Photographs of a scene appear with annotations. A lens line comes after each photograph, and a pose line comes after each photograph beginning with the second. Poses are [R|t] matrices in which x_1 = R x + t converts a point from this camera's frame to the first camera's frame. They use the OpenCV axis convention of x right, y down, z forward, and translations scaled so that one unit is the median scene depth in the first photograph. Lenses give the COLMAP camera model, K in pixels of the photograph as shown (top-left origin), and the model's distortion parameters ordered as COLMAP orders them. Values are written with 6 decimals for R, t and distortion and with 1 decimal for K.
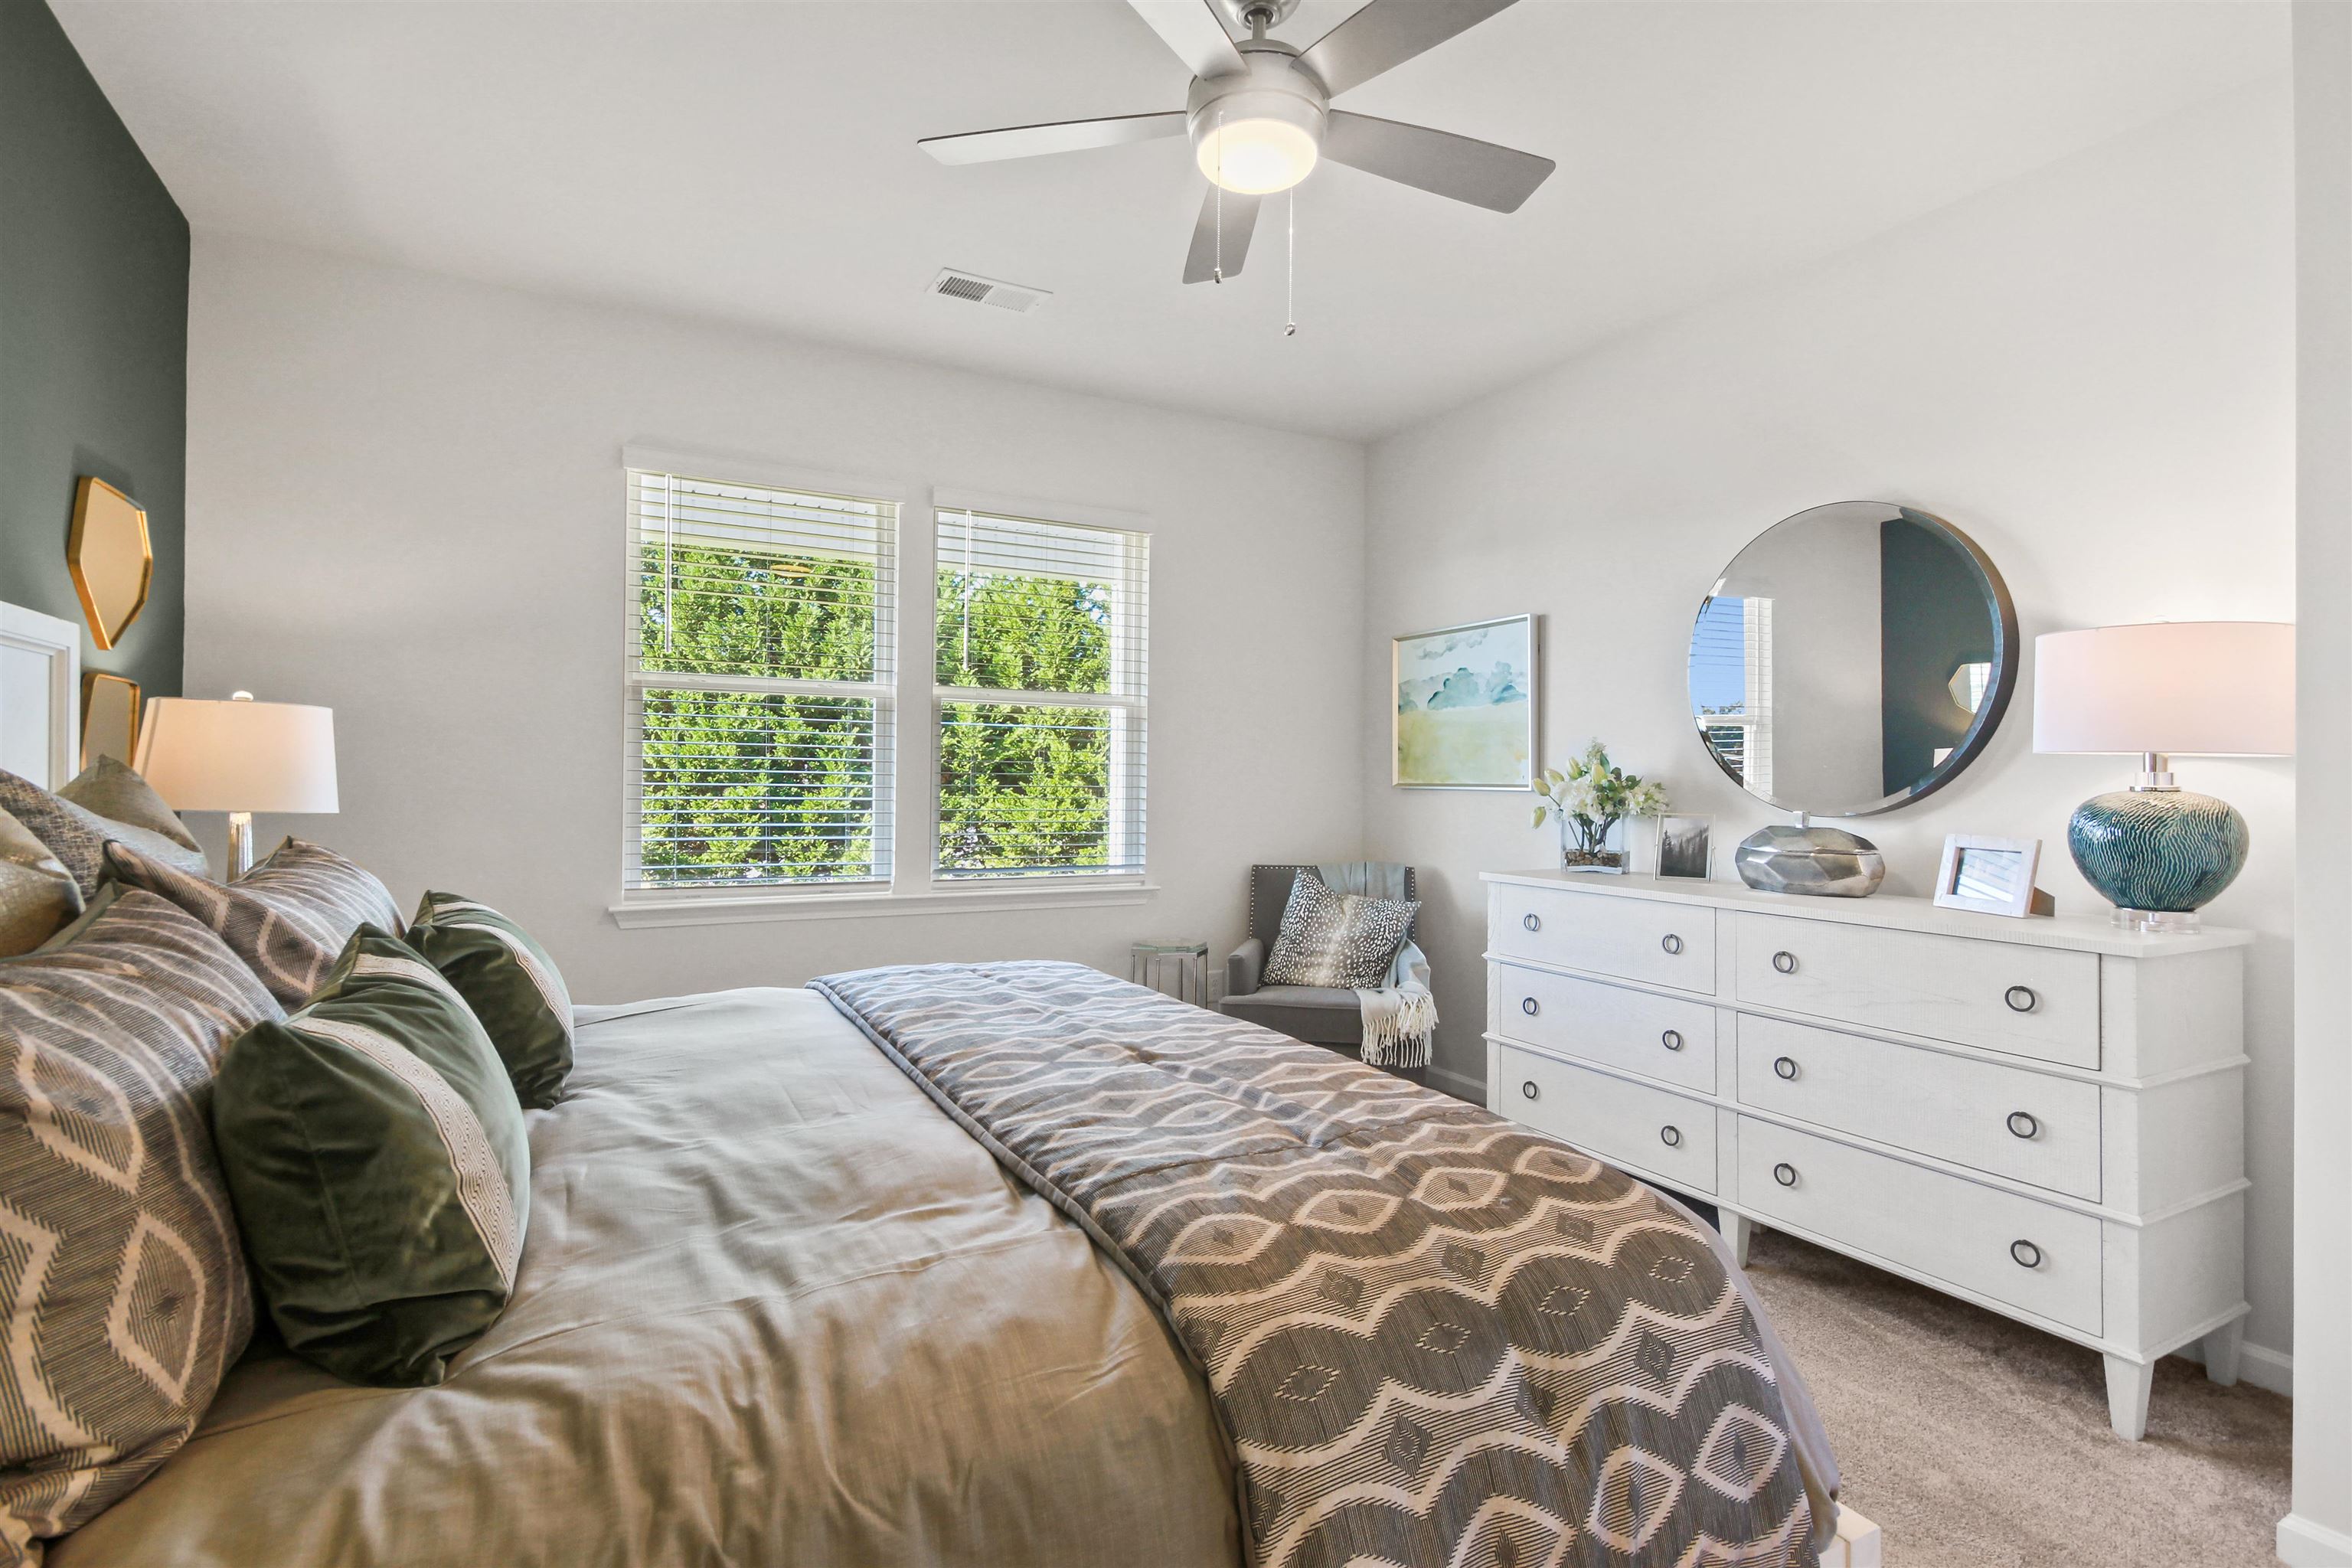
lens RADIAL K [[1123.3, 0, 1169.0], [0, 1123.3, 761.8], [0, 0, 1]] dist [0.013514, -0.000139]
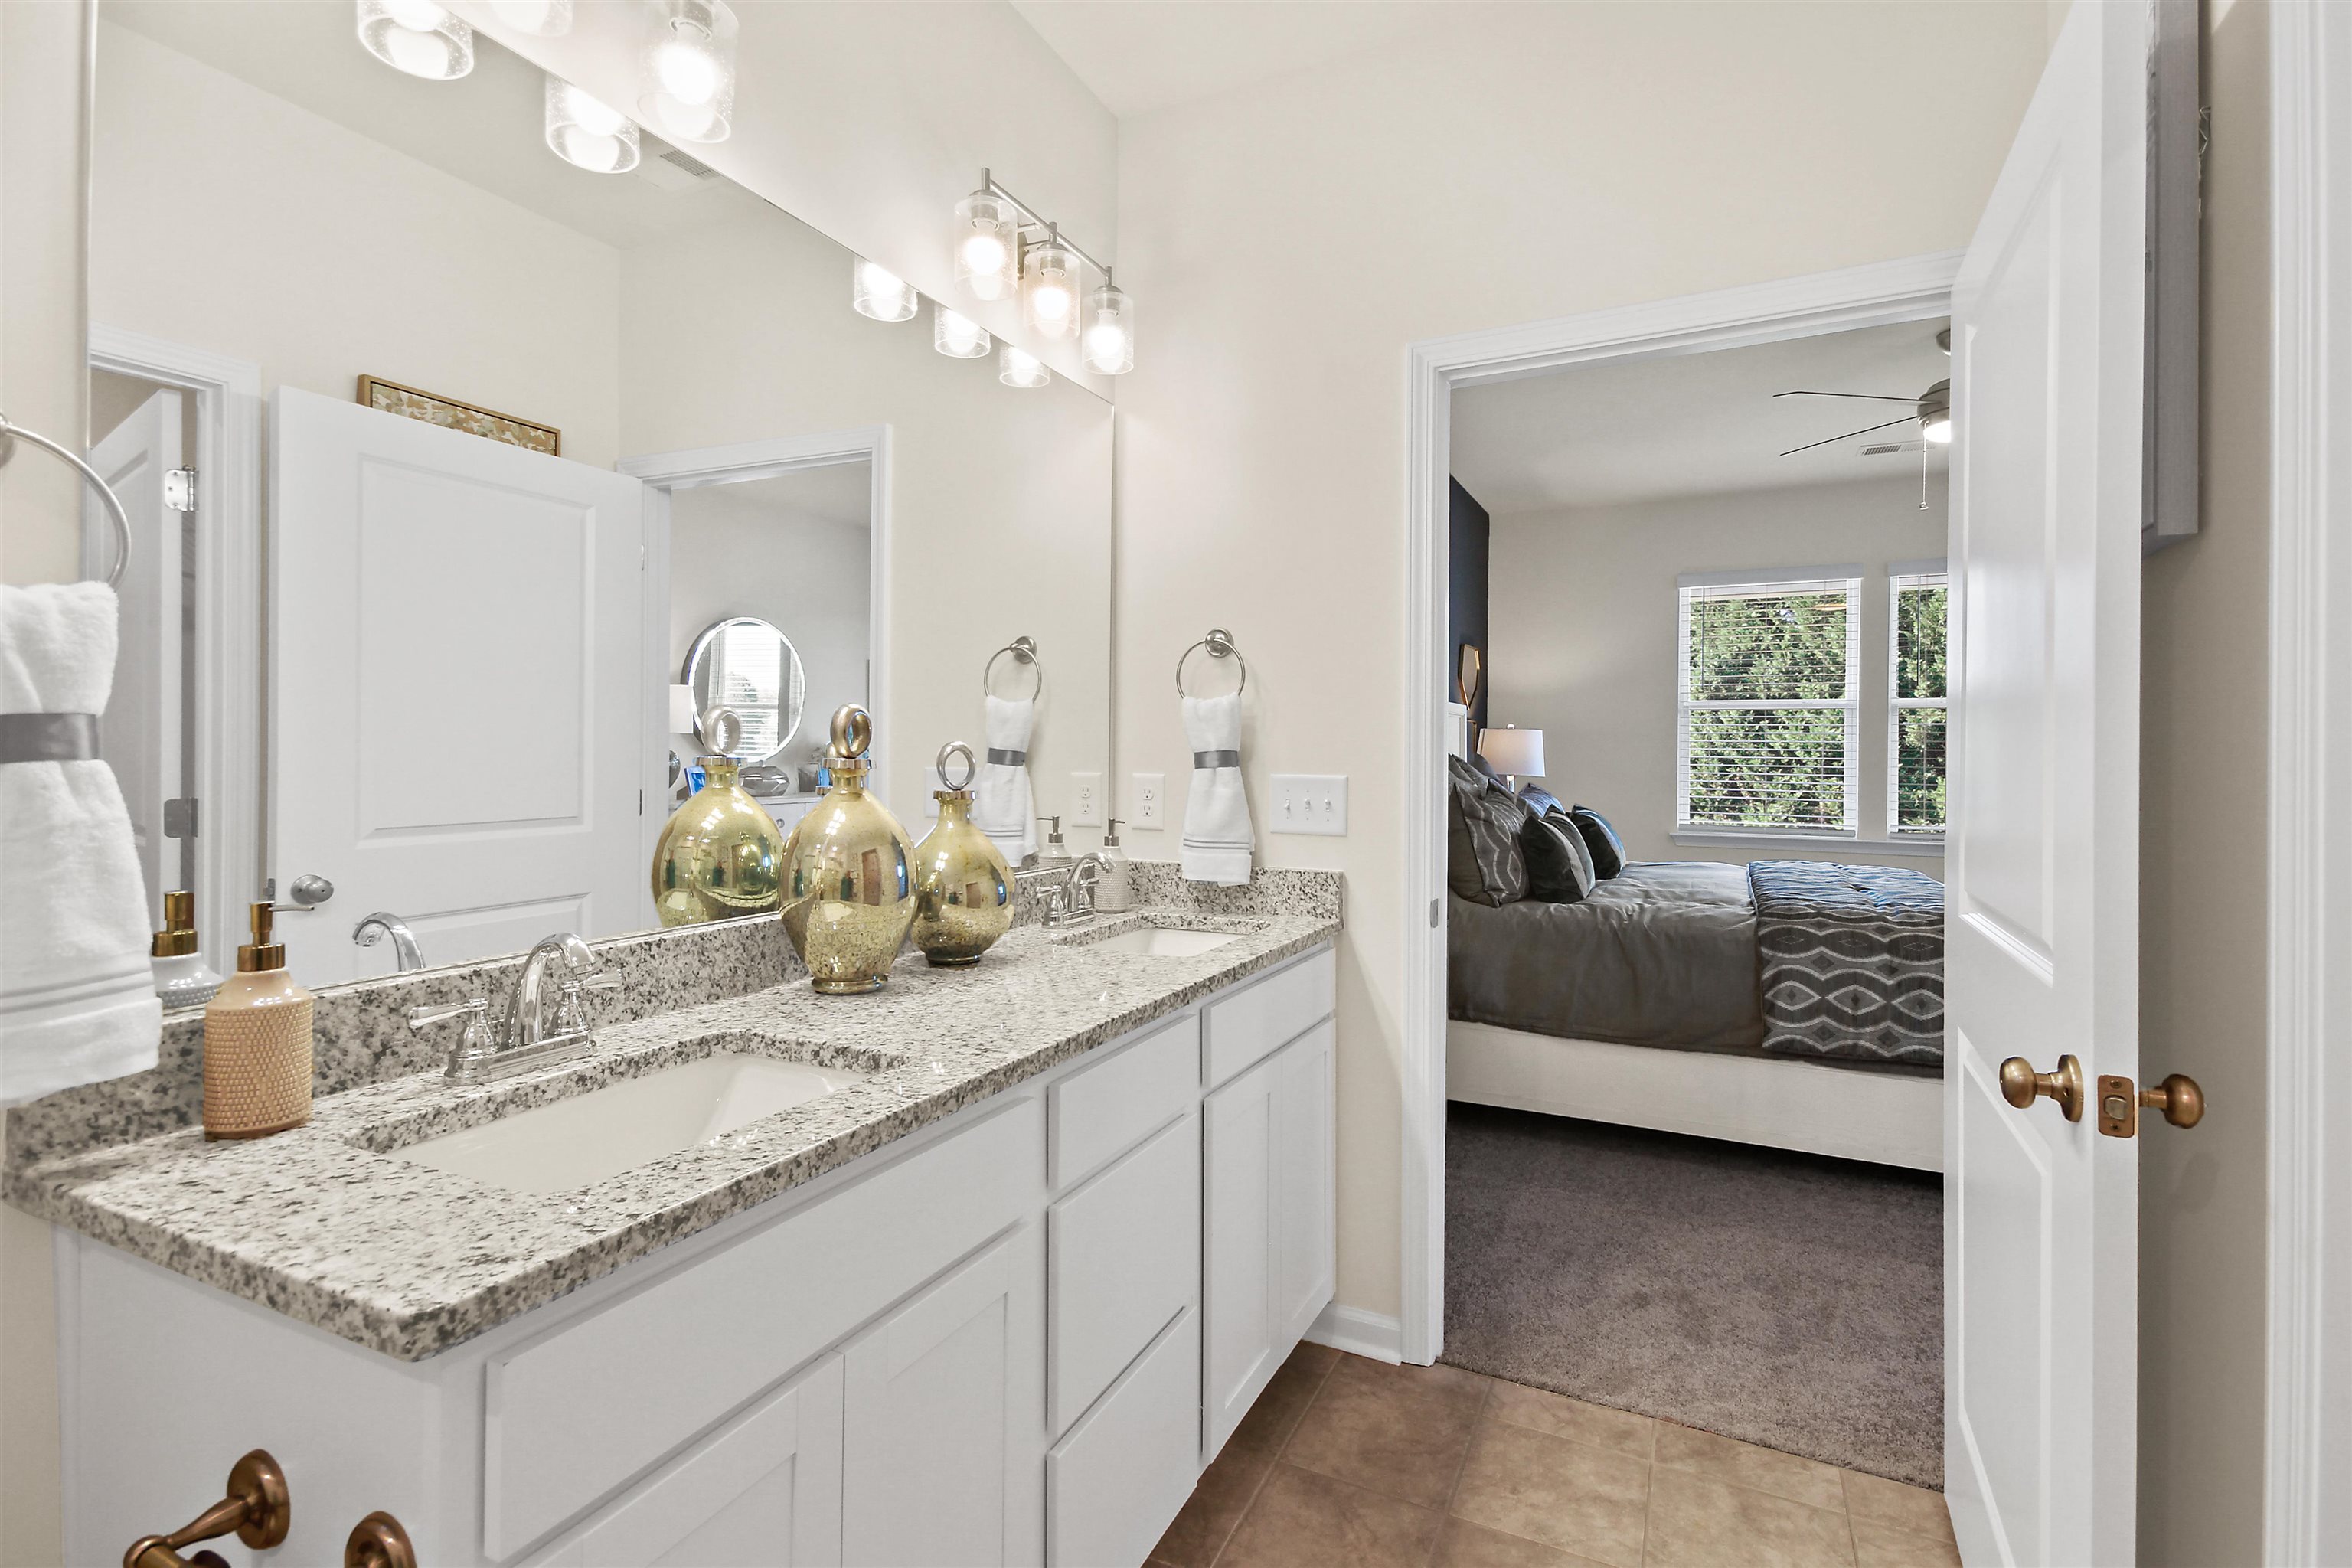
lens RADIAL K [[1123.3, 0, 1169.0], [0, 1123.3, 761.8], [0, 0, 1]] dist [0.013514, -0.000139]
pose [[0.574225, 0.000668, -0.818697, 1.165384], [0.009322, 0.999930, 0.007354, -0.013786], [0.818644, -0.011854, 0.574179, -1.570308]]
